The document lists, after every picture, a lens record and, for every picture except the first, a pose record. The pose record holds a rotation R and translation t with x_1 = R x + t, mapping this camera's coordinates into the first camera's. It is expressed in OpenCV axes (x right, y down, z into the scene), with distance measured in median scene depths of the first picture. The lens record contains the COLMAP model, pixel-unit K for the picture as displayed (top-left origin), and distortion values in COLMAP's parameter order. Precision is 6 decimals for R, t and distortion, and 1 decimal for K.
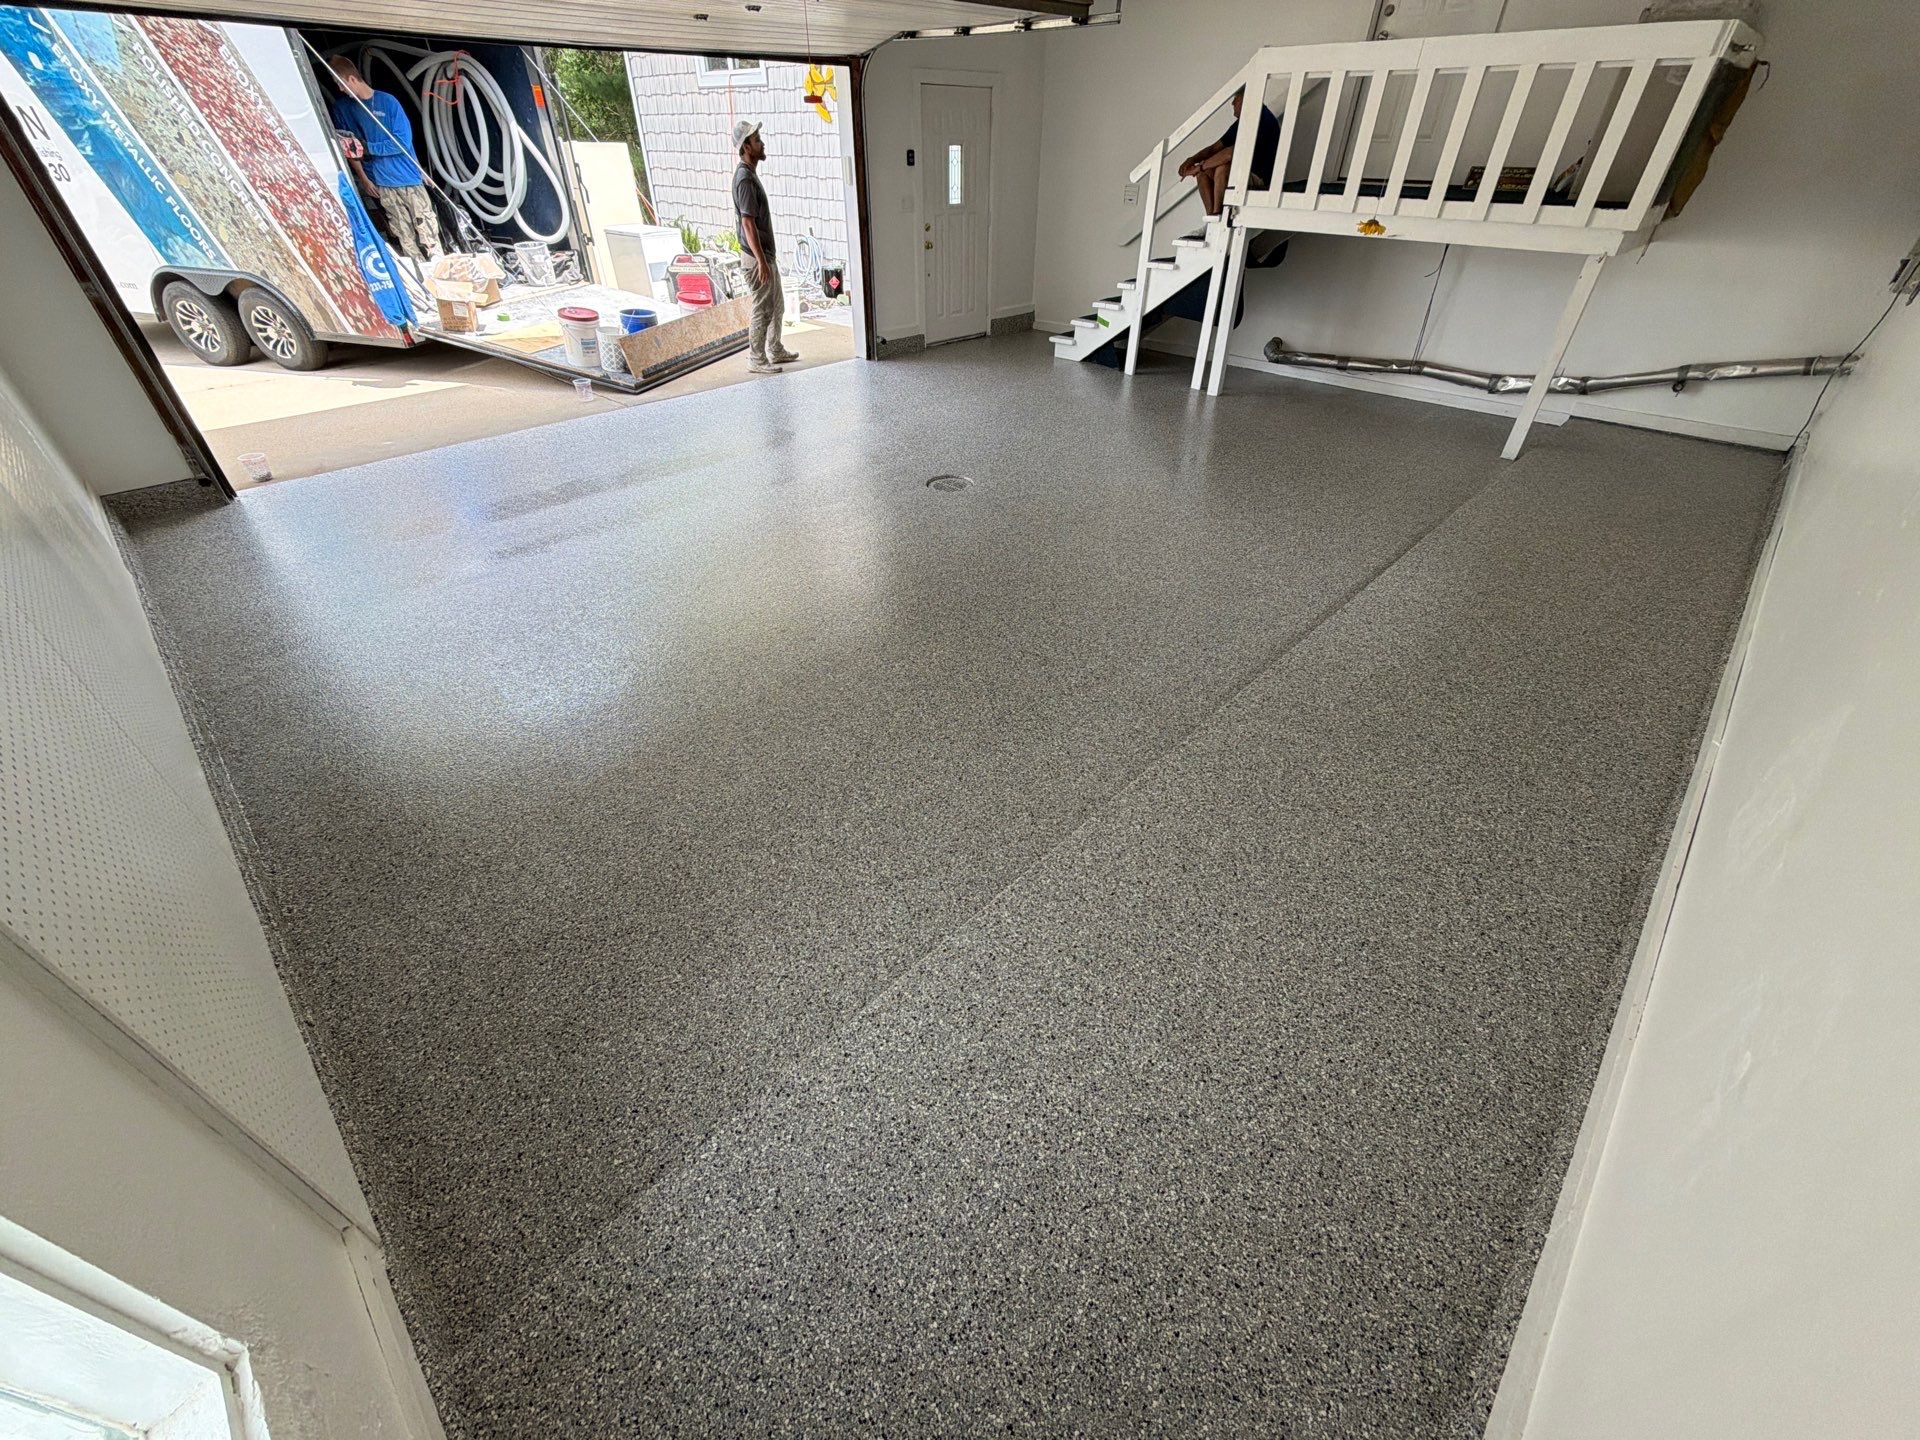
lens RADIAL K [[765.9, 0, 960.0], [0, 765.9, 720.0], [0, 0, 1]] dist [0.002504, -0.003173]
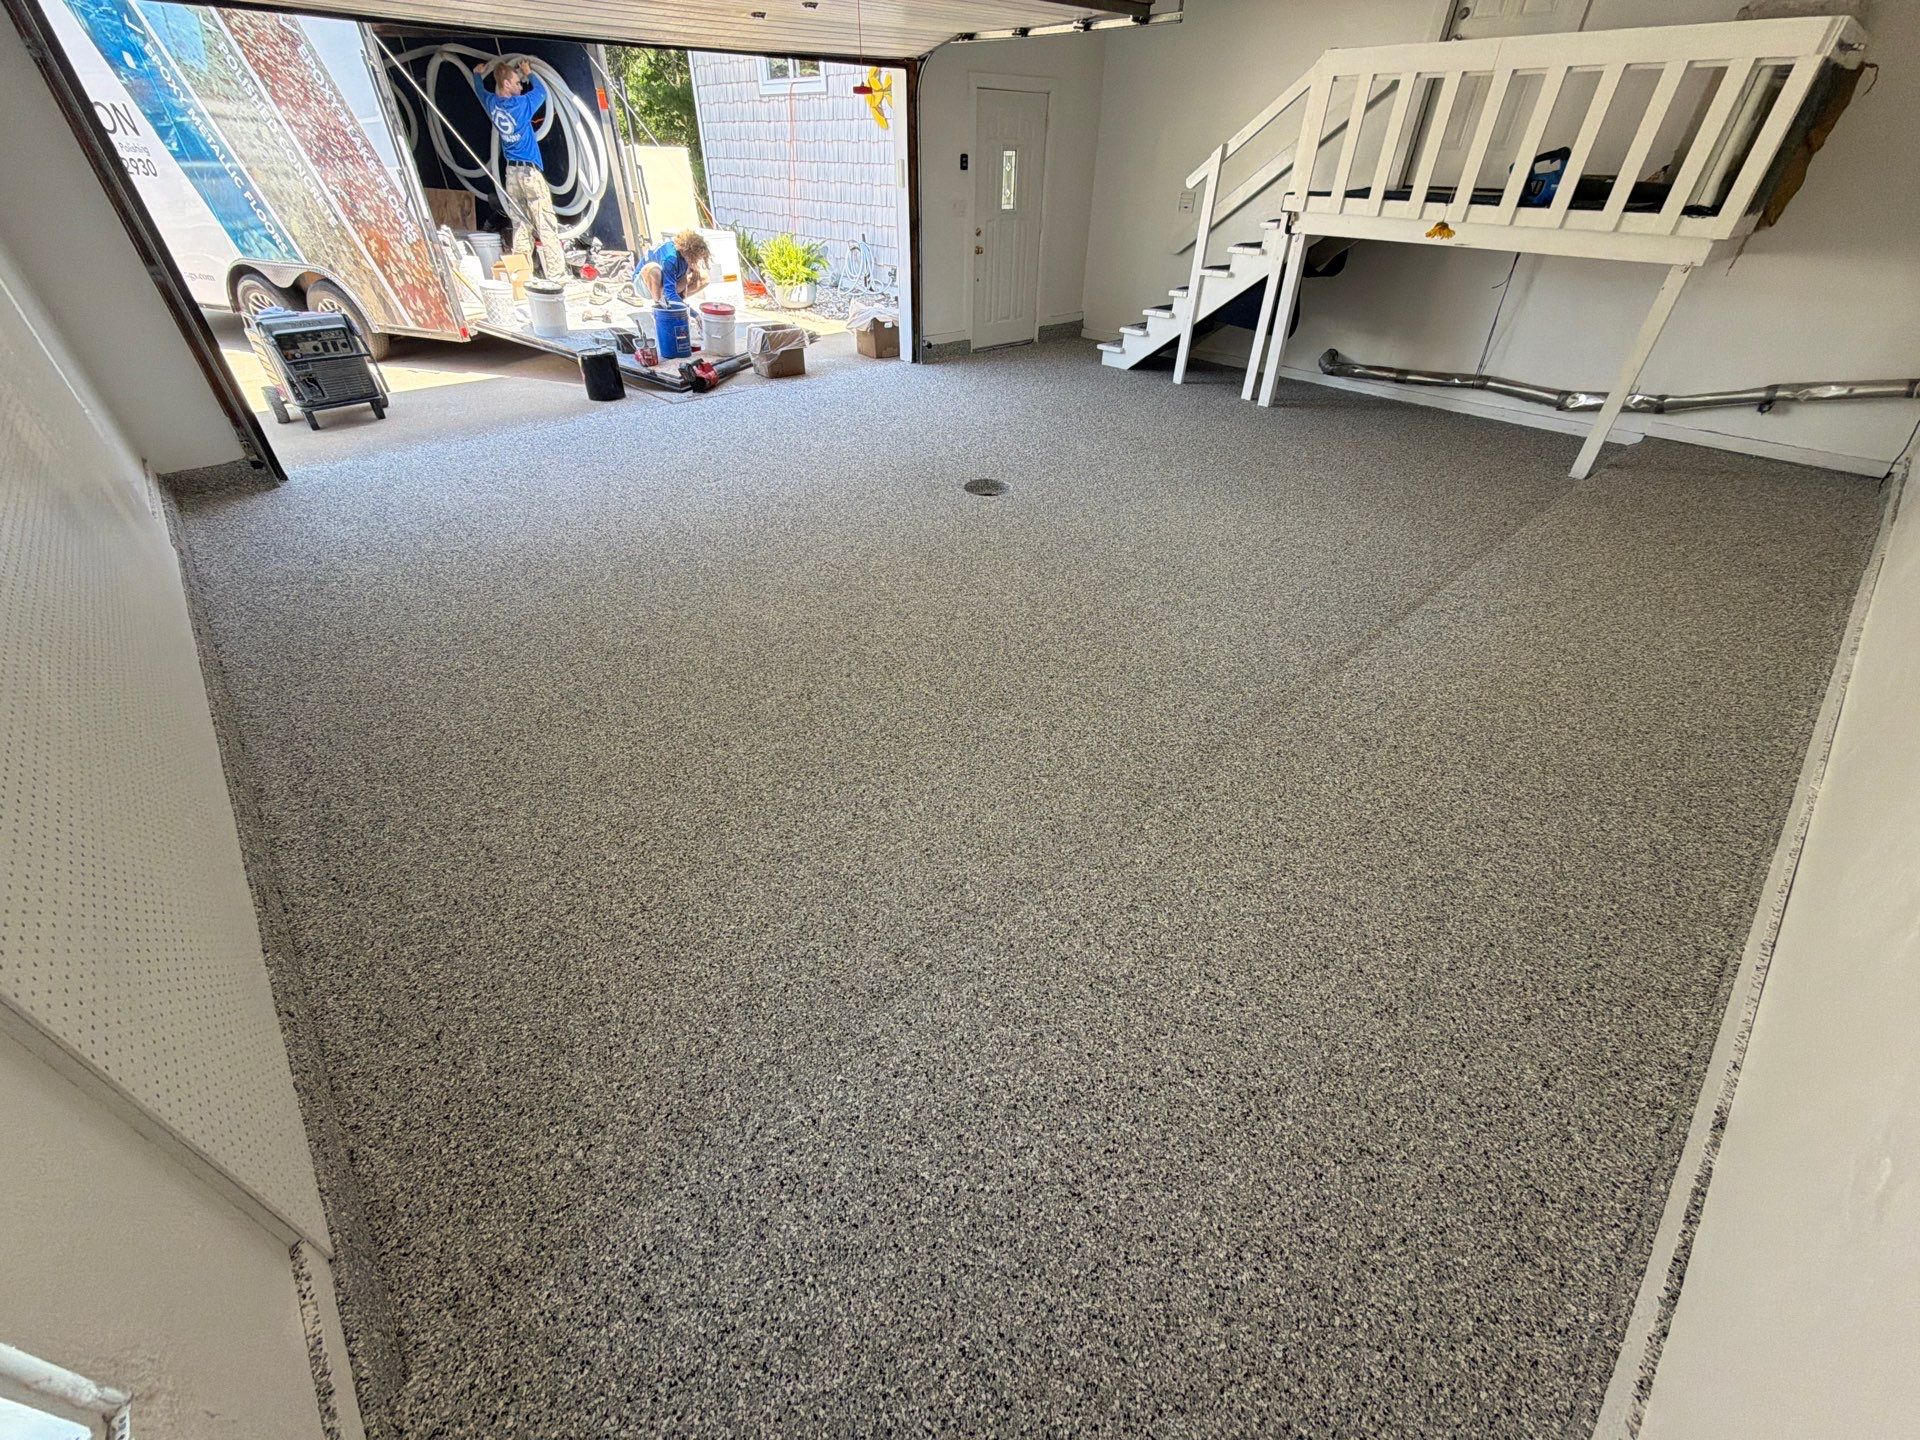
lens RADIAL K [[765.9, 0, 960.0], [0, 765.9, 720.0], [0, 0, 1]] dist [0.002504, -0.003173]
pose [[0.998188, 0.040986, -0.044062, 0.004421], [-0.041458, 0.999092, -0.009833, 0.000346], [0.043619, 0.011641, 0.998980, 0.016965]]
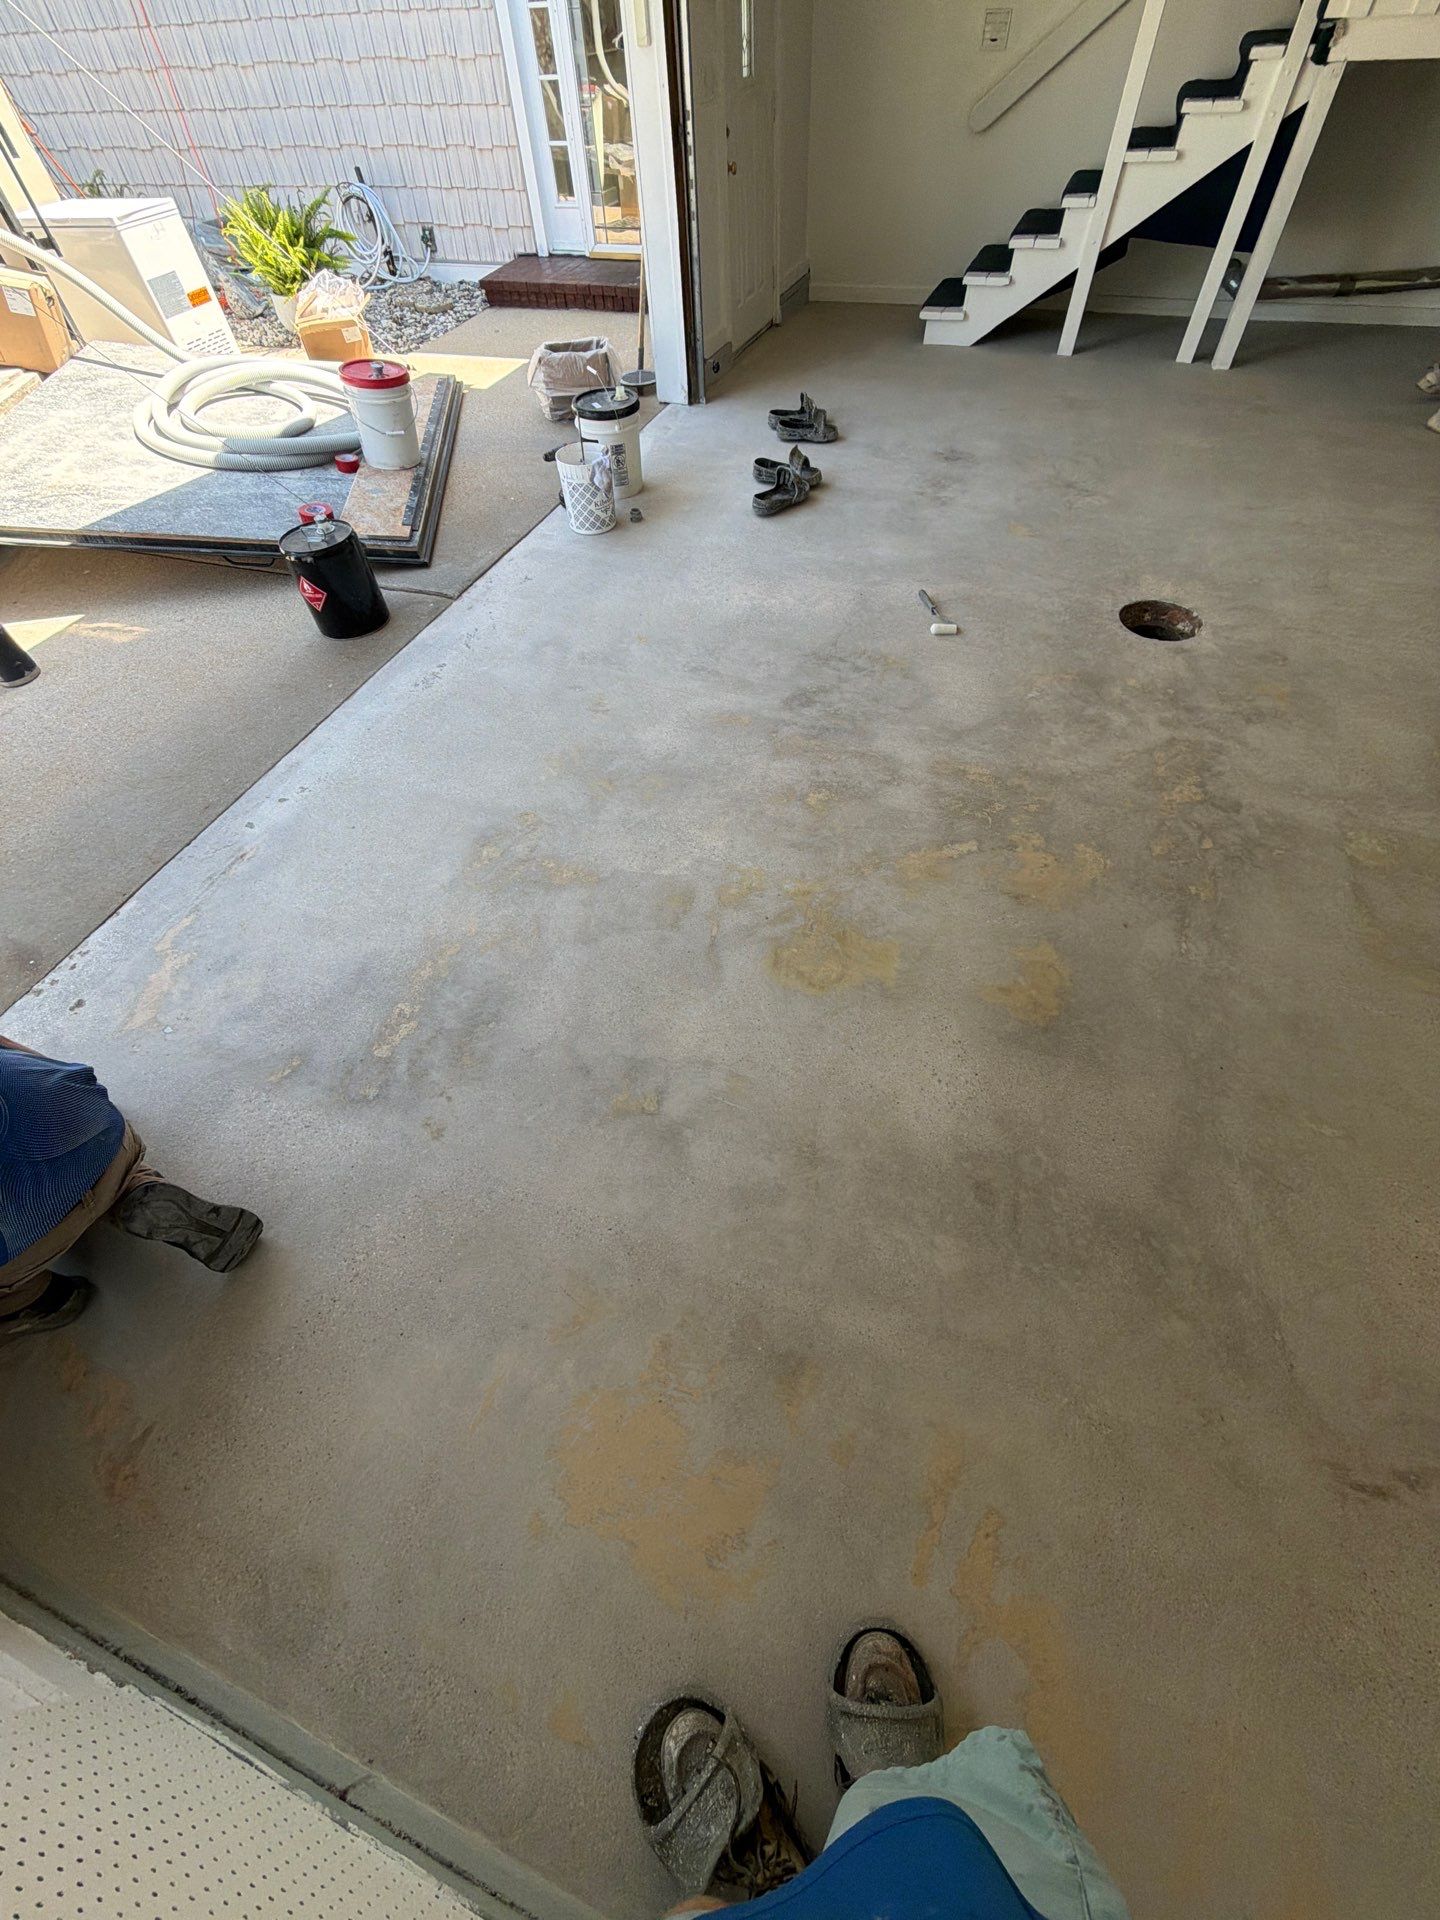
lens RADIAL K [[764.9, 0, 711.3], [0, 764.9, 961.8], [0, 0, 1]] dist [0.000547, -0.000010]
pose [[0.913159, -0.349797, 0.209242, -0.493931], [0.284331, 0.914477, 0.287903, -0.290298], [-0.292054, -0.203407, 0.934521, 0.407086]]
